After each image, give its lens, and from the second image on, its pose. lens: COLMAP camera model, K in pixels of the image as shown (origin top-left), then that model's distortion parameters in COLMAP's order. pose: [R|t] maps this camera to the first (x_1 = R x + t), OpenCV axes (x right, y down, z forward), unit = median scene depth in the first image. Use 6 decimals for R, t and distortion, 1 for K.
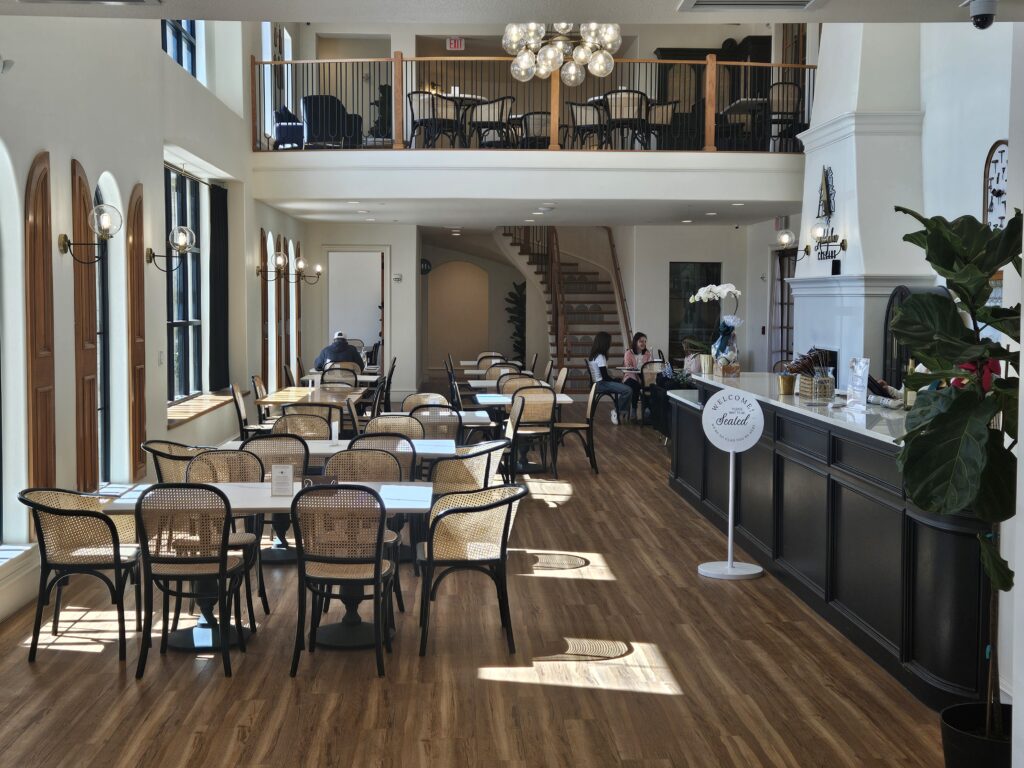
lens RADIAL K [[1277.5, 0, 512.0], [0, 1277.5, 384.0], [0, 0, 1]] dist [0.000502, -0.000030]
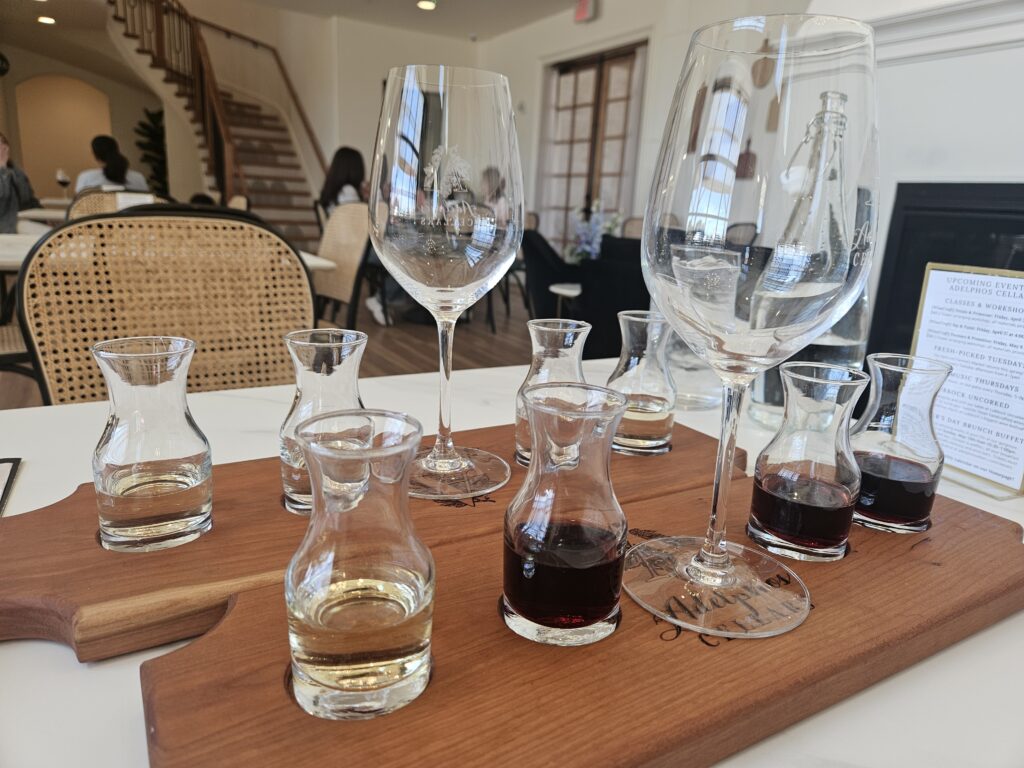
lens RADIAL K [[675.0, 0, 512.0], [0, 675.0, 384.0], [0, 0, 1]] dist [-0.004043, -0.001909]
pose [[0.879649, -0.072416, 0.470078, -0.007128], [-0.025087, 0.979901, 0.197899, -0.001436], [-0.474961, -0.185875, 0.860153, 0.519945]]
